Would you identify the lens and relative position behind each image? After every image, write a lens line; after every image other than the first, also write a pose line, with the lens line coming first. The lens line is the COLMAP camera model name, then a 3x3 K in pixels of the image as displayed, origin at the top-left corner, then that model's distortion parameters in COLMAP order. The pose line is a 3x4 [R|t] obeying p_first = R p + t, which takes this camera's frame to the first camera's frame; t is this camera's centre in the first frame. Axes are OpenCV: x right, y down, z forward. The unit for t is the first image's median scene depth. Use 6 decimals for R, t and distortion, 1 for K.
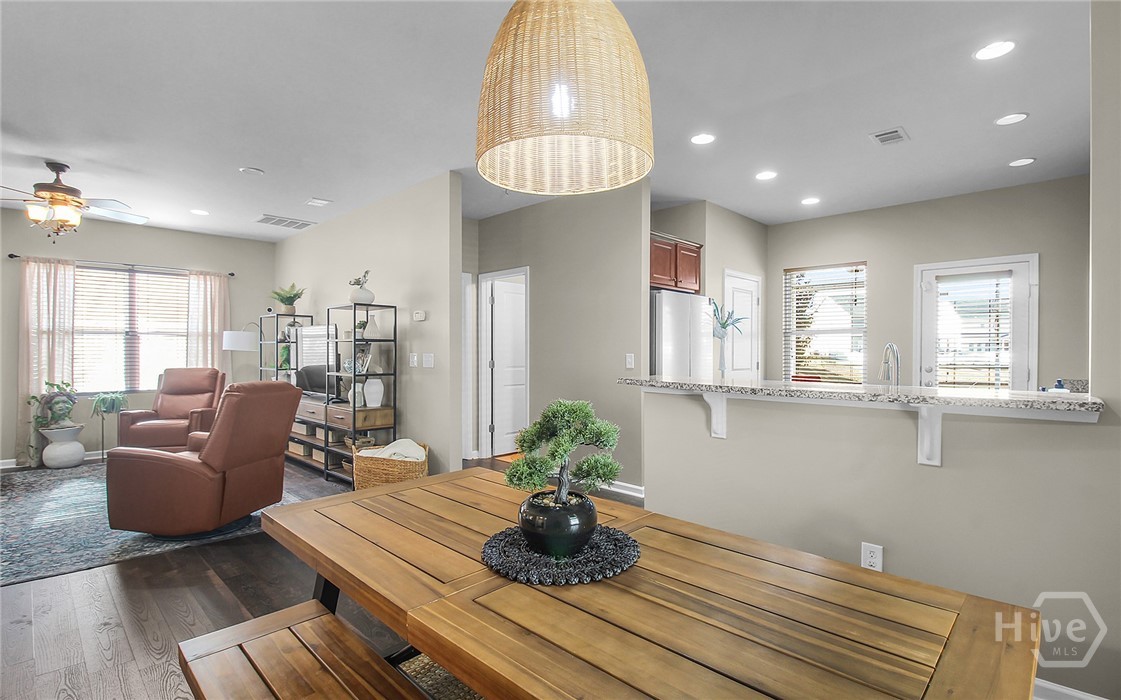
lens RADIAL K [[531.5, 0, 560.5], [0, 531.5, 350.0], [0, 0, 1]] dist [-0.002807, -0.002072]
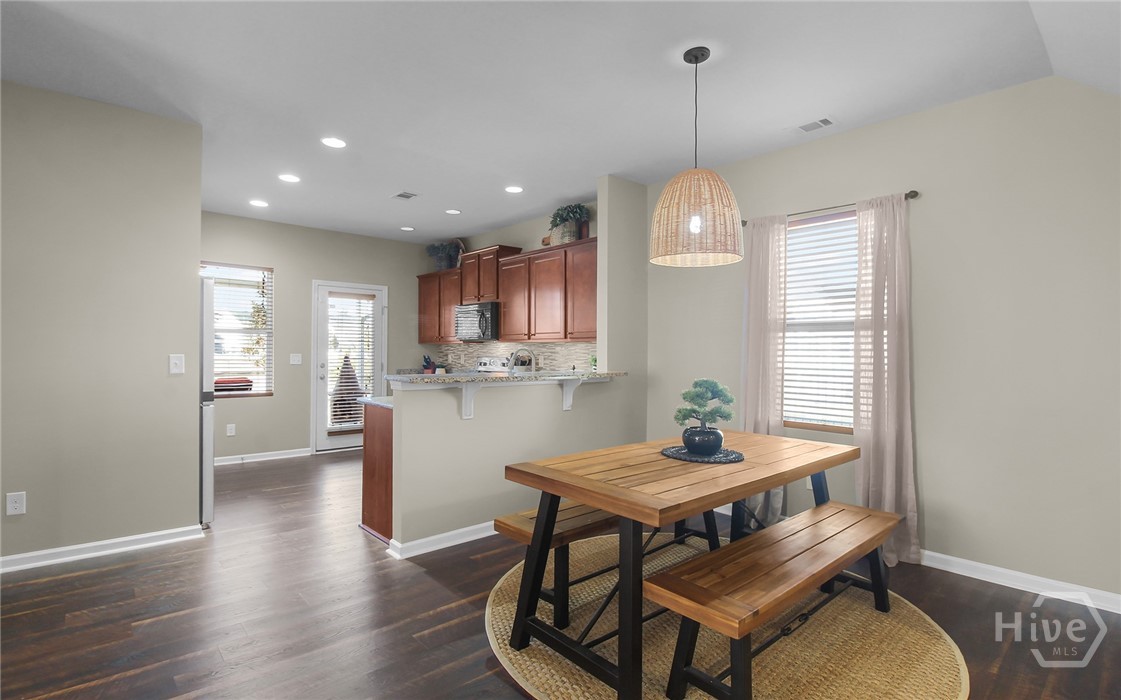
lens RADIAL K [[531.5, 0, 560.5], [0, 531.5, 350.0], [0, 0, 1]] dist [-0.002807, -0.002072]
pose [[0.046274, 0.007024, 0.998904, -0.575540], [-0.011108, 0.999917, -0.006517, 0.001553], [-0.998867, -0.010794, 0.046348, 0.437079]]
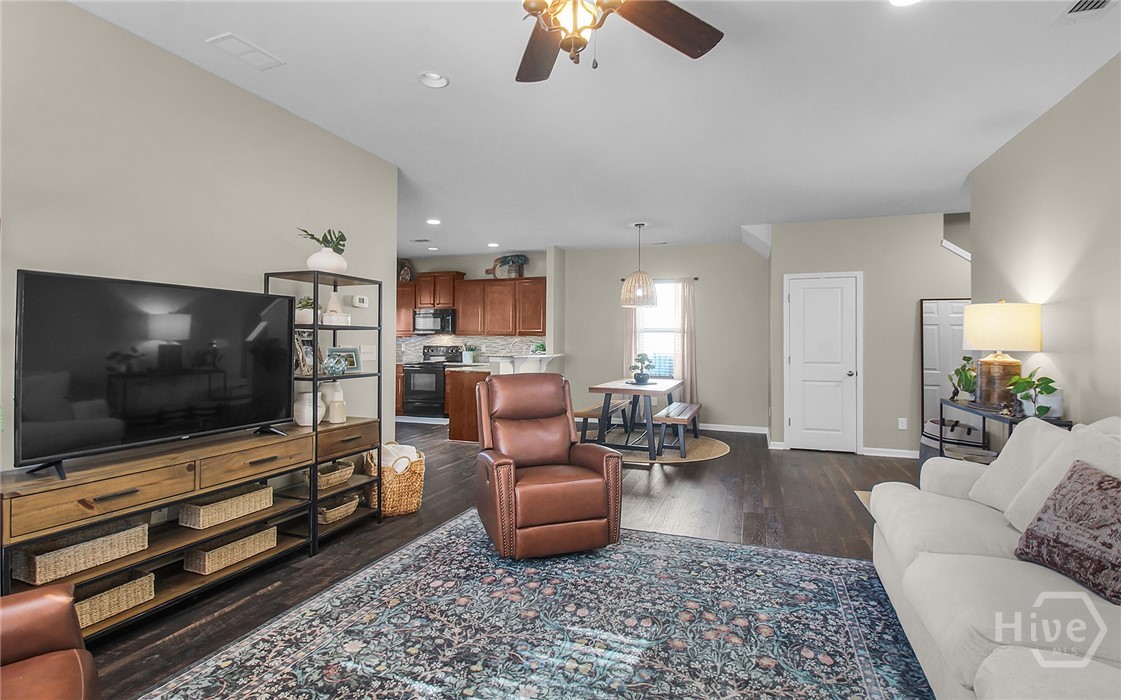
lens RADIAL K [[531.5, 0, 560.5], [0, 531.5, 350.0], [0, 0, 1]] dist [-0.002807, -0.002072]
pose [[-0.424565, -0.007978, 0.905362, -1.139536], [-0.011512, 0.999928, 0.003413, 0.014167], [-0.905324, -0.008973, -0.424627, 1.039541]]
